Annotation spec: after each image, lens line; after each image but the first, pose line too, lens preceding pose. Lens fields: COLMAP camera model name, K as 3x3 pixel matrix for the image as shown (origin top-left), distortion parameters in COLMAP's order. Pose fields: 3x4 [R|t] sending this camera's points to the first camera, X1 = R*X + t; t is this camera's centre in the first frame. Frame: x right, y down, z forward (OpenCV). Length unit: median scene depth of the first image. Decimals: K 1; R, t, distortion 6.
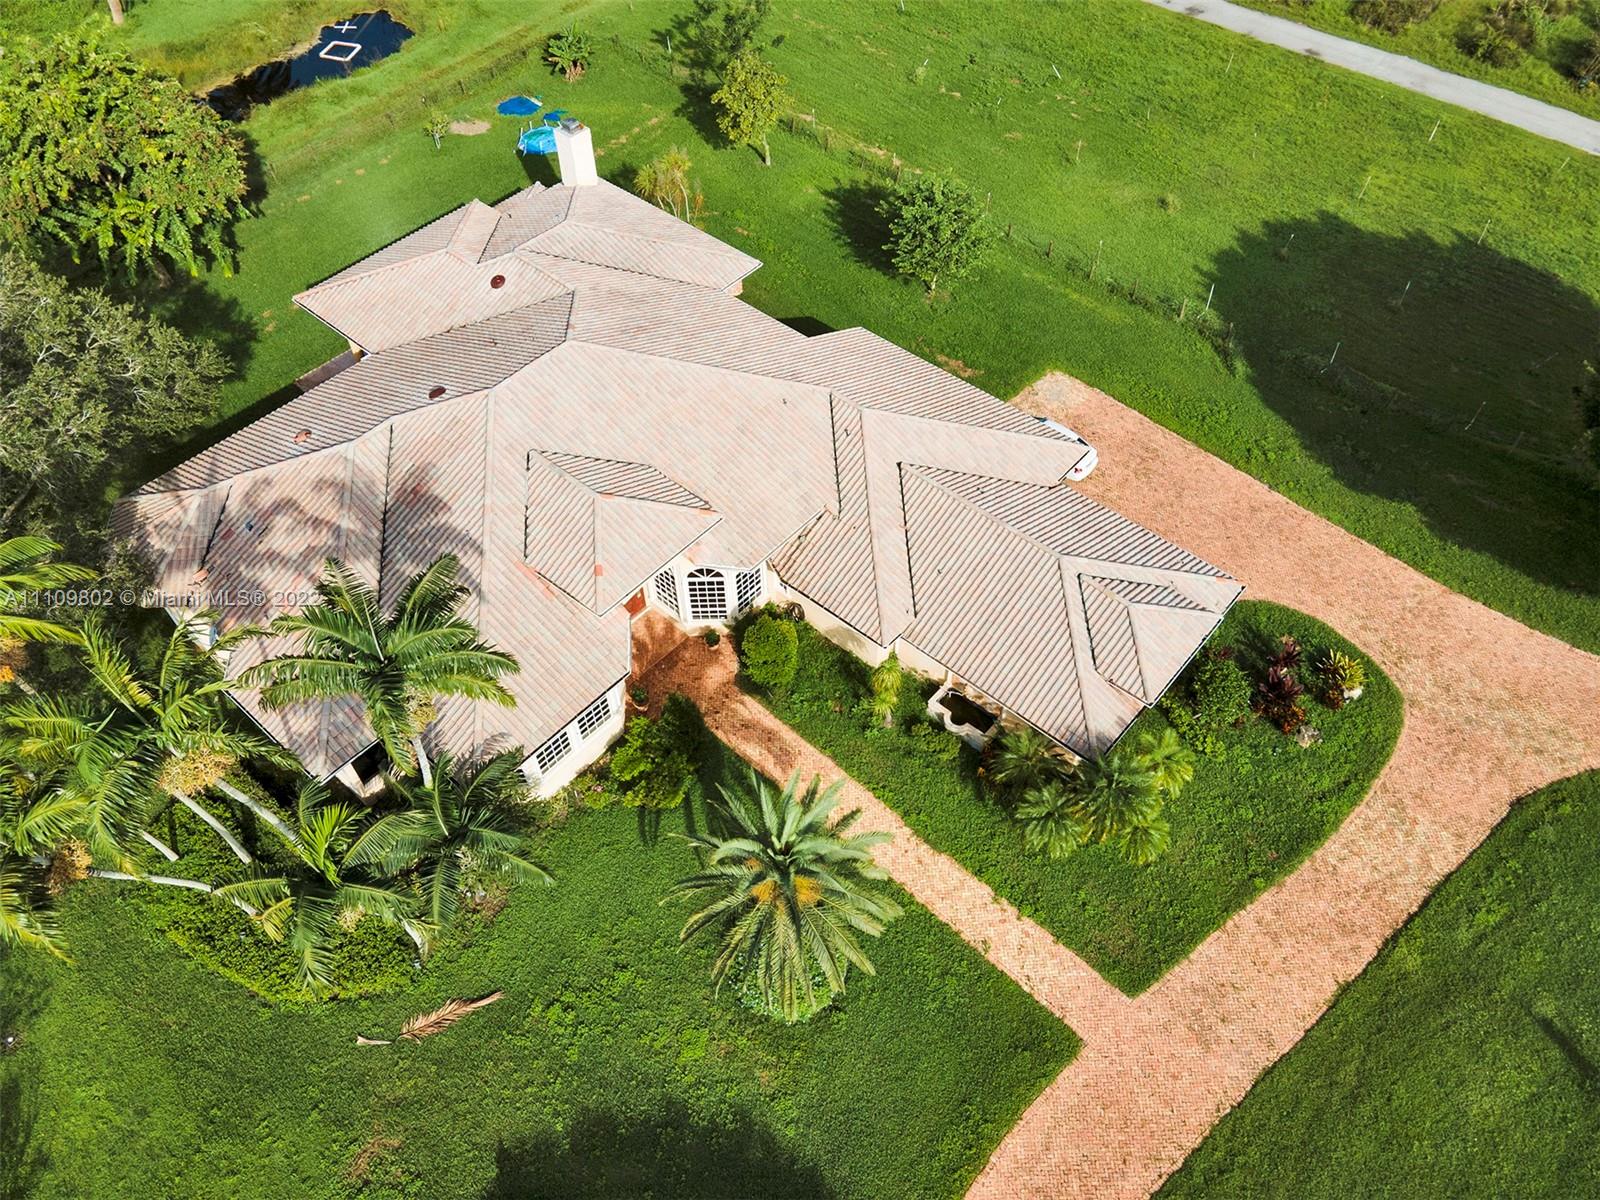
lens RADIAL K [[1166.0, 0, 802.4], [0, 1166.0, 560.2], [0, 0, 1]] dist [0.033237, -0.000546]
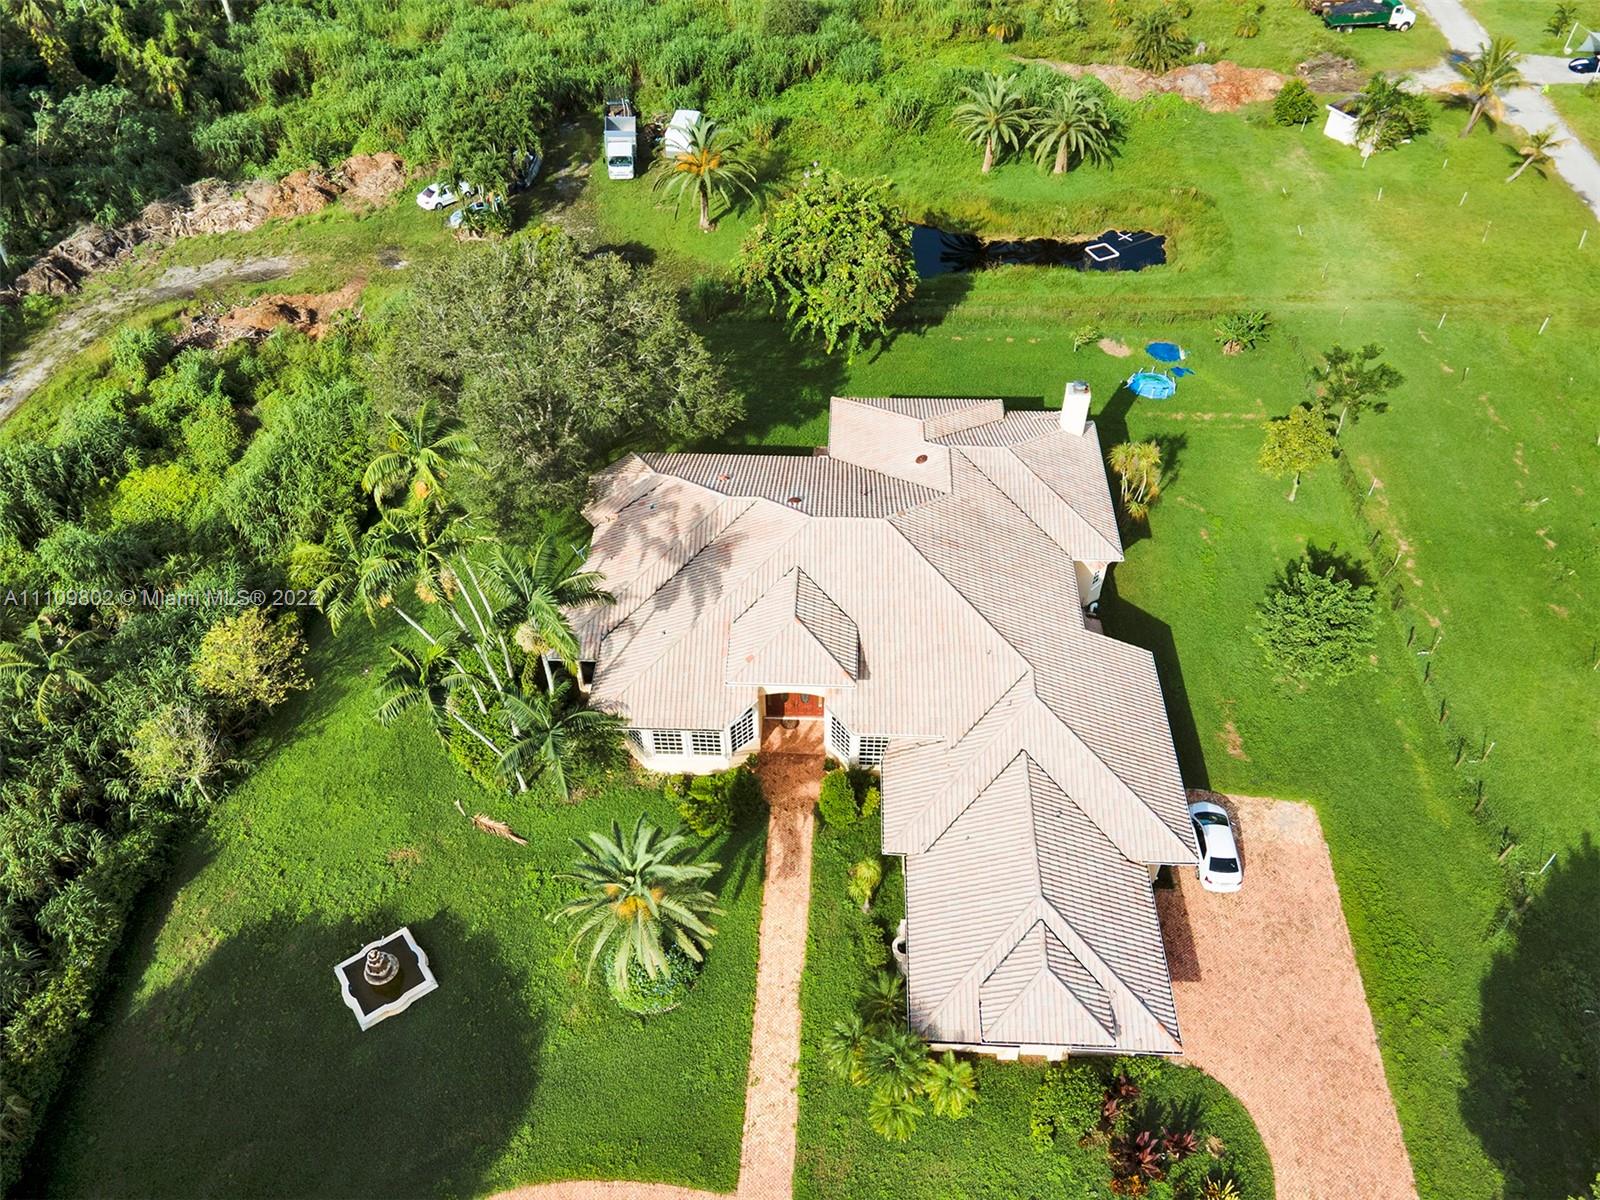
lens RADIAL K [[1126.8, 0, 800.6], [0, 1126.8, 556.6], [0, 0, 1]] dist [0.043950, 0.002407]
pose [[0.647212, 0.537612, -0.540454, 0.453126], [-0.592268, 0.800975, 0.087502, -0.208490], [0.479932, 0.263462, 0.836811, -0.107049]]
